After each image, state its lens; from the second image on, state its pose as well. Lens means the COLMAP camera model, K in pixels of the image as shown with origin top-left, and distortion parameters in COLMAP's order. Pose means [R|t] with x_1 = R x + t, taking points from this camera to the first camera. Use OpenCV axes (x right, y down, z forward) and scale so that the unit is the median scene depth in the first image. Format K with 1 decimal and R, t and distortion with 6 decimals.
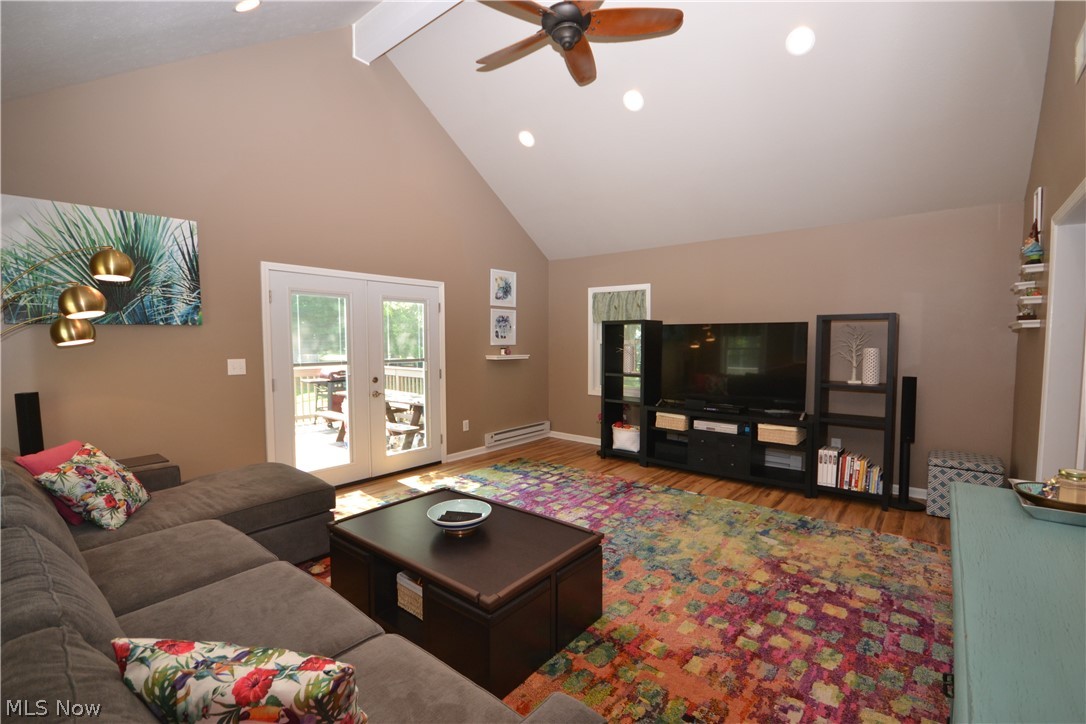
lens RADIAL K [[481.9, 0, 545.5], [0, 481.9, 366.6], [0, 0, 1]] dist [0.010800, -0.014178]
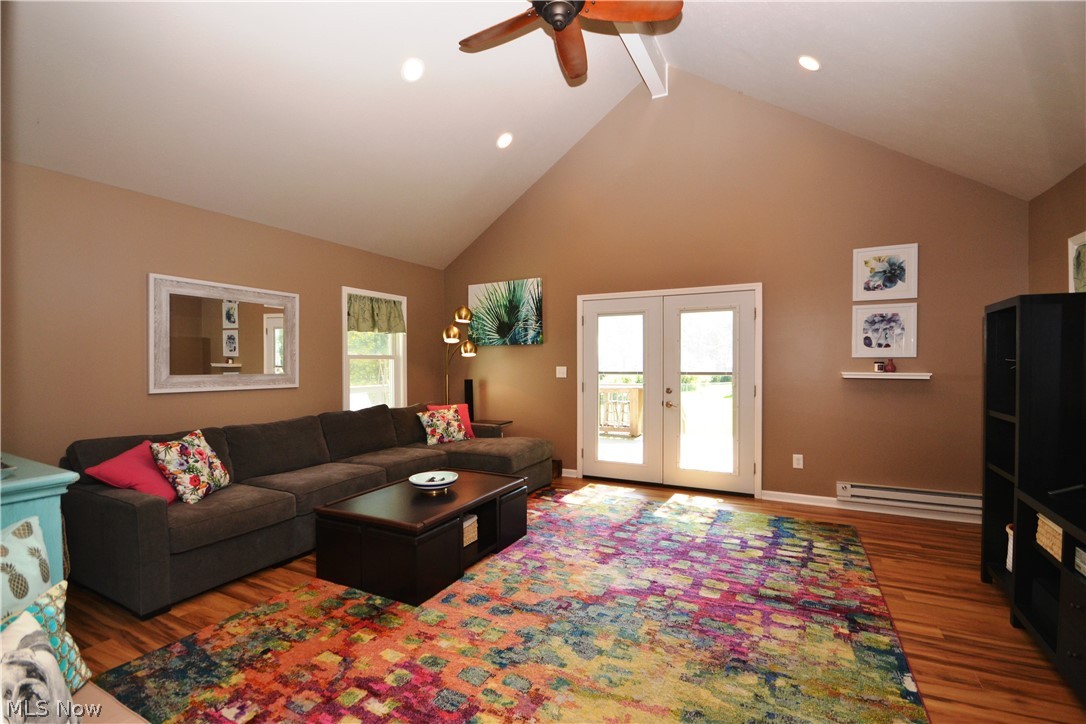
lens RADIAL K [[481.9, 0, 545.5], [0, 481.9, 366.6], [0, 0, 1]] dist [0.010800, -0.014178]
pose [[0.206631, 0.009083, -0.978377, 0.792833], [-0.053114, 0.998587, -0.001947, -0.009791], [0.976976, 0.052368, 0.206822, 0.684001]]
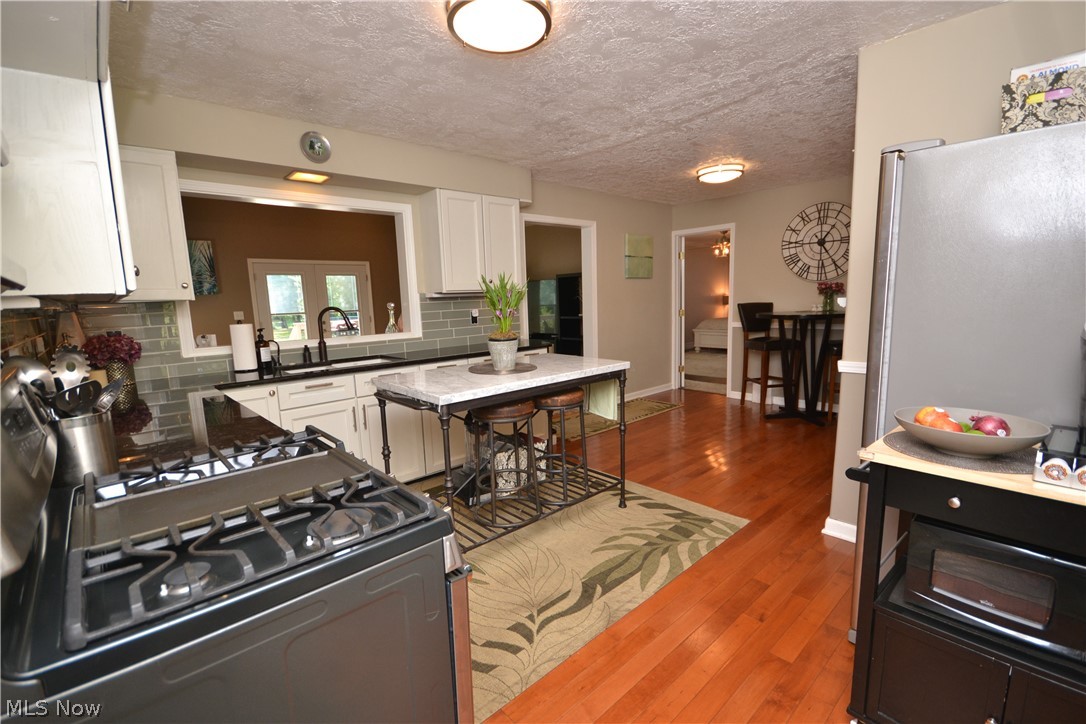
lens RADIAL K [[481.9, 0, 545.5], [0, 481.9, 366.6], [0, 0, 1]] dist [0.010800, -0.014178]
pose [[0.989167, -0.011837, -0.146314, 0.879332], [0.024391, 0.996142, 0.084303, 0.073855], [0.144751, -0.086958, 0.985640, -0.762204]]
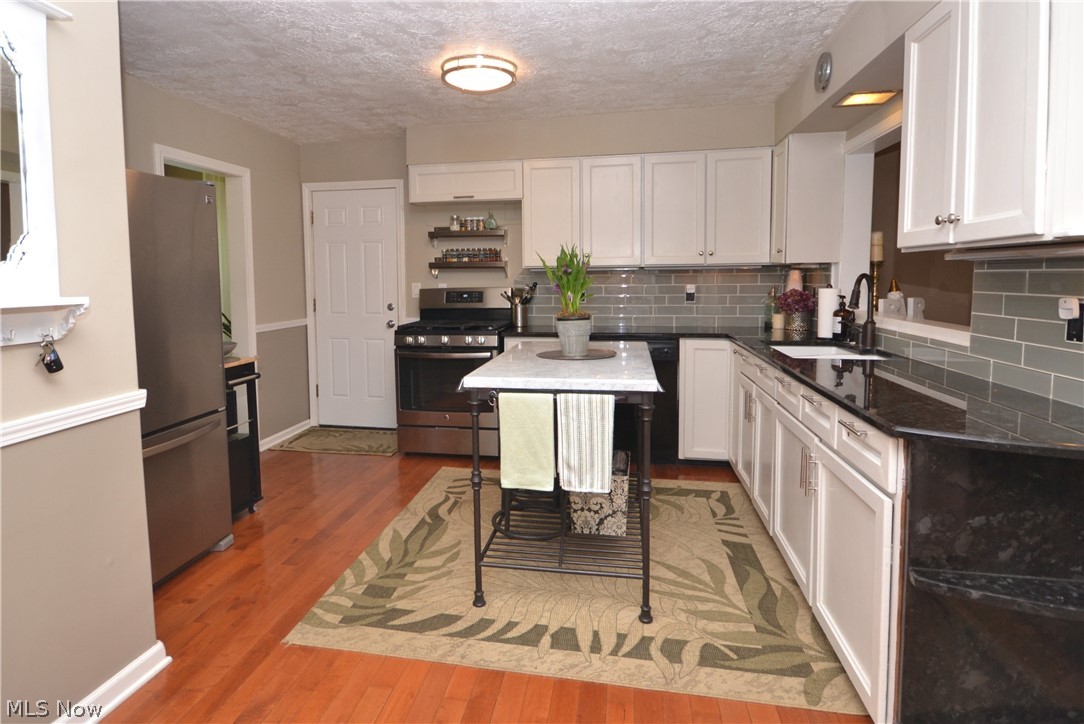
lens RADIAL K [[597.7, 0, 496.1], [0, 597.7, 322.1], [0, 0, 1]] dist [0.001788, 0.000163]
pose [[-0.888832, 0.043719, -0.456143, 1.148626], [-0.017199, 0.991554, 0.128549, -0.001369], [0.457910, 0.122104, -0.880573, 0.570967]]
